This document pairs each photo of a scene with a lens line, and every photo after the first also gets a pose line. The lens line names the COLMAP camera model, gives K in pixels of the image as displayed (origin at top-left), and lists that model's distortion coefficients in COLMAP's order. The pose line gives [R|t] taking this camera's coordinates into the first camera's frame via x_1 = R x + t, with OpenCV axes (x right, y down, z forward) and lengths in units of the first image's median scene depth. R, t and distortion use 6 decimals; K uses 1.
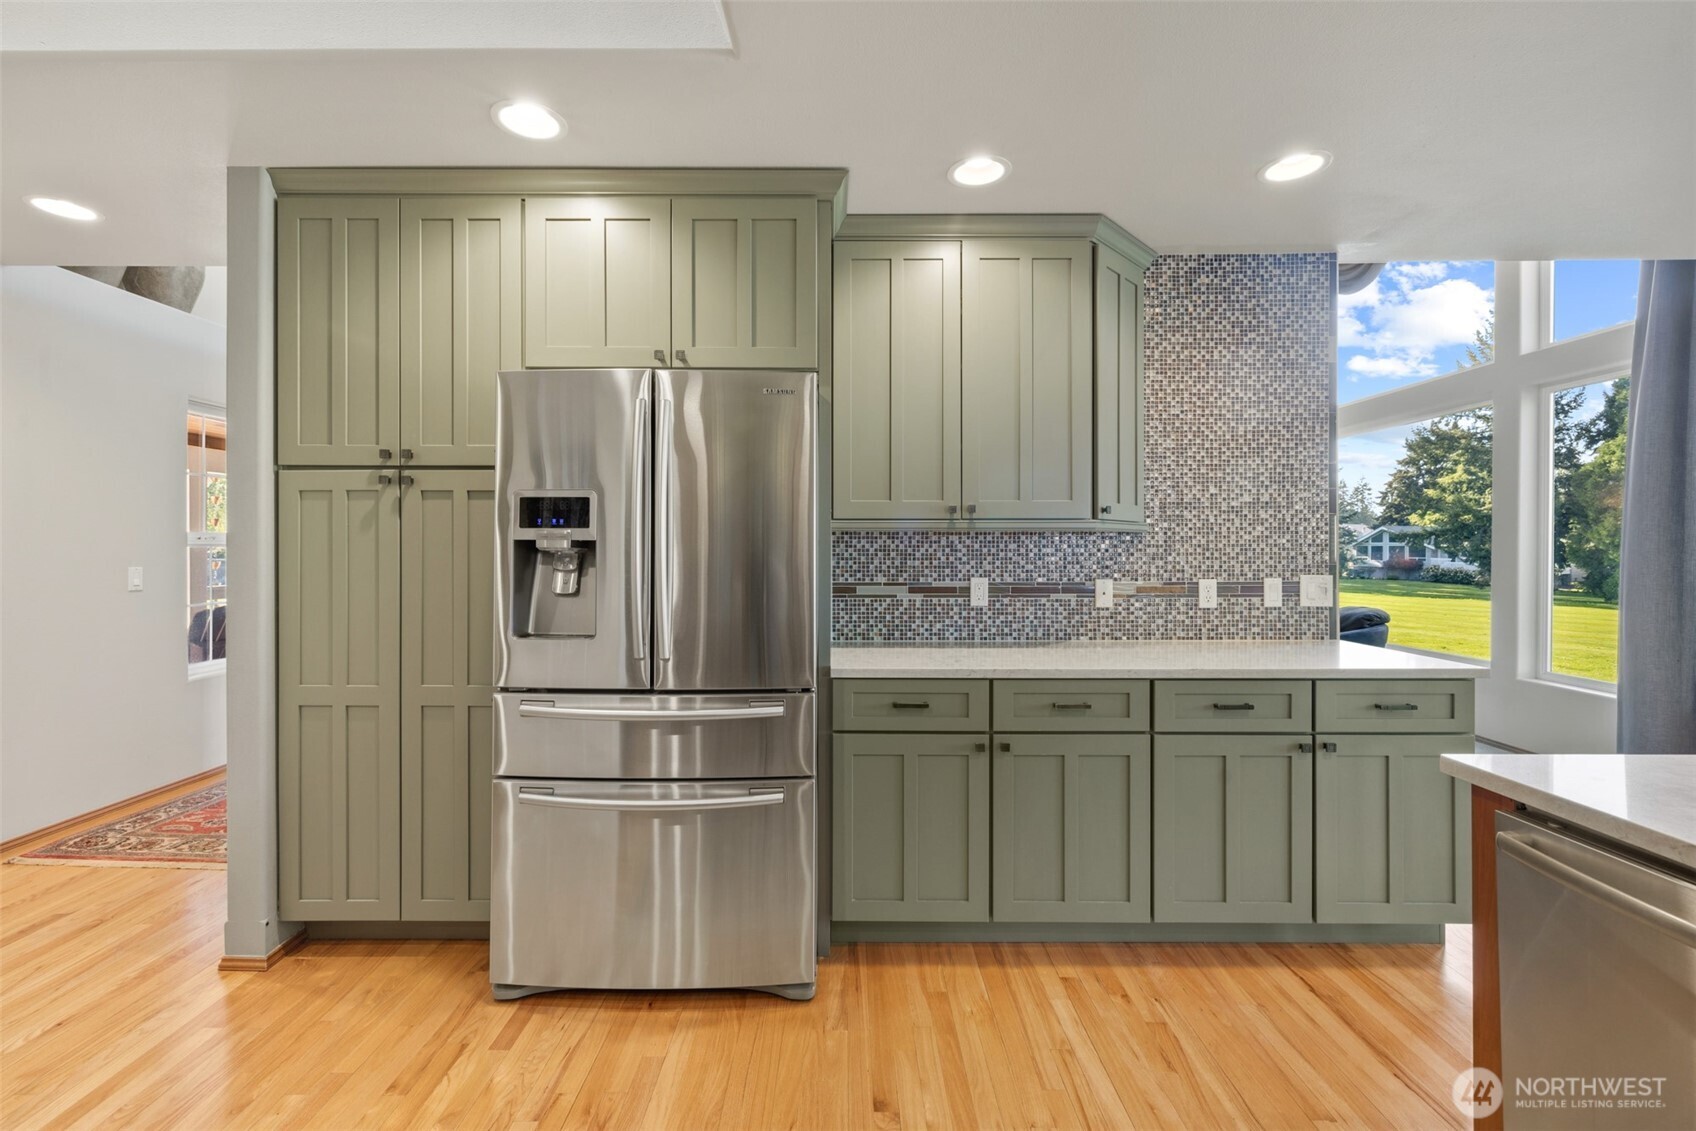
lens RADIAL K [[726.9, 0, 844.8], [0, 726.9, 553.5], [0, 0, 1]] dist [-0.001778, 0.000473]
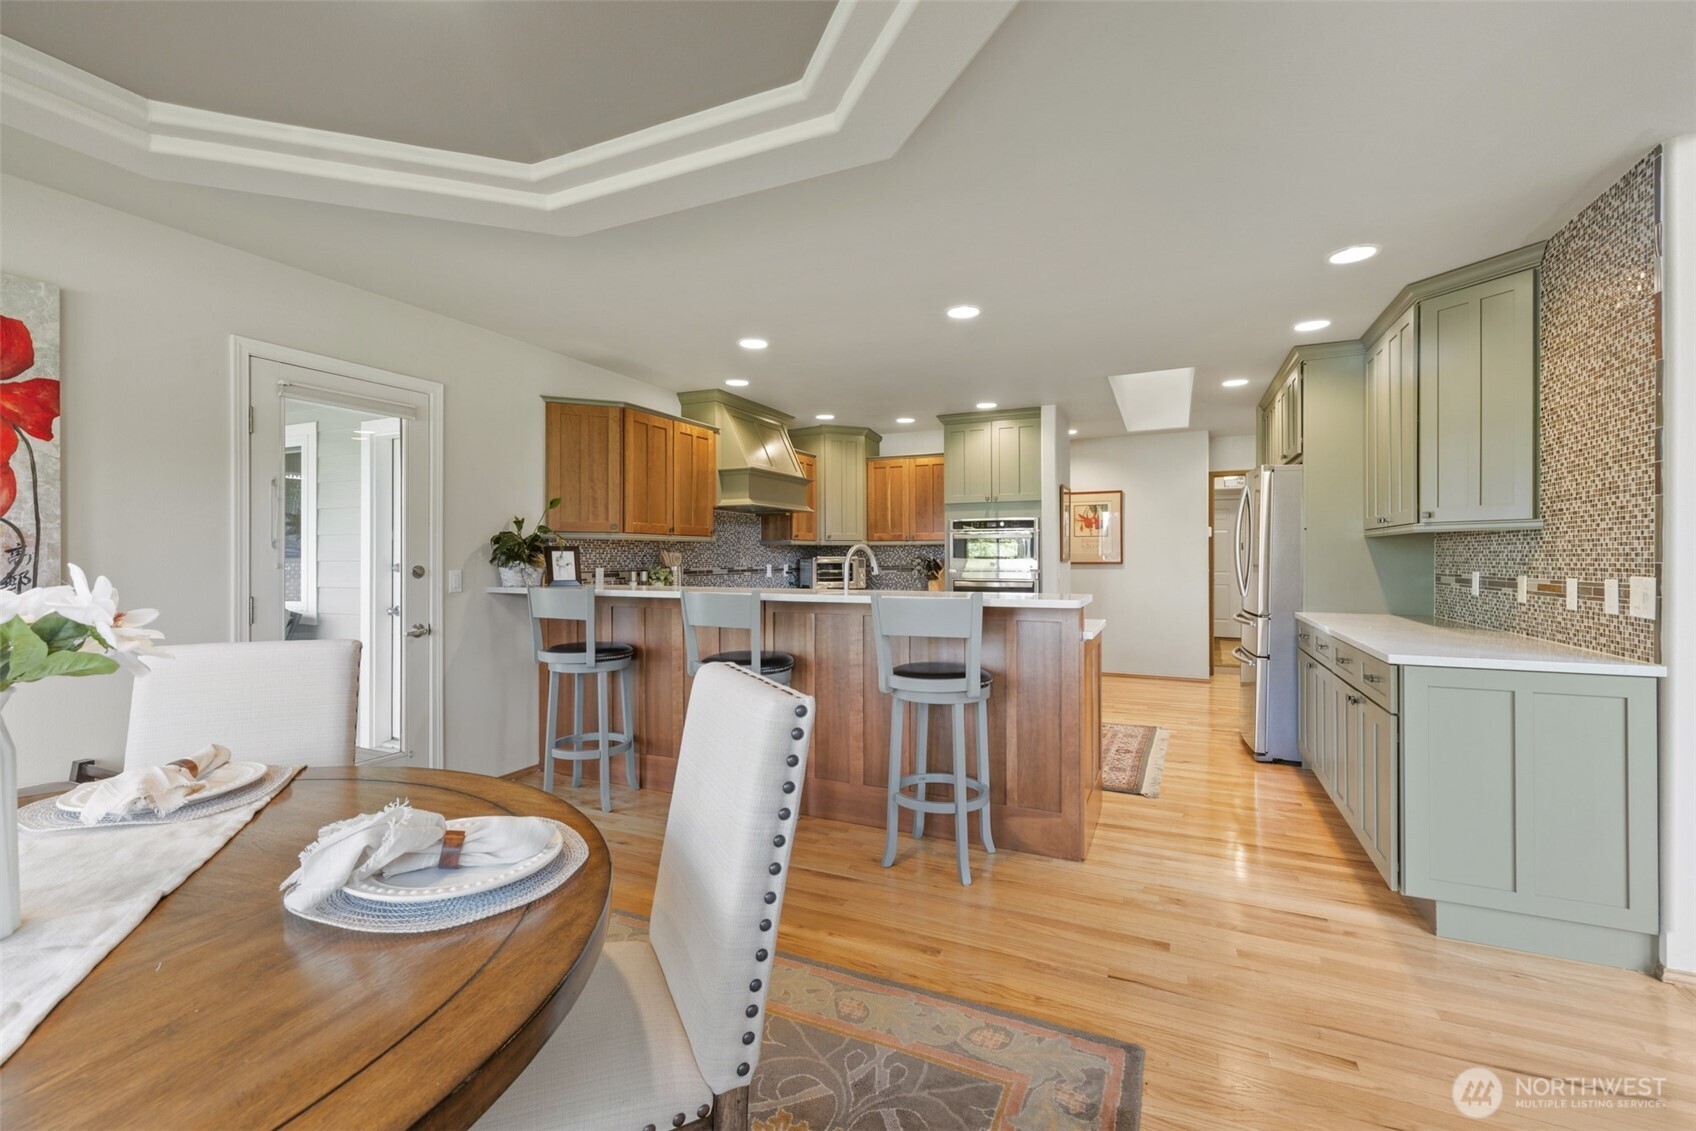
lens RADIAL K [[726.9, 0, 841.8], [0, 726.9, 558.2], [0, 0, 1]] dist [-0.001778, 0.000473]
pose [[-0.412572, 0.004122, -0.910916, 1.697197], [-0.001410, 0.999986, 0.005164, 0.007014], [0.910924, 0.003415, -0.412561, 0.544570]]
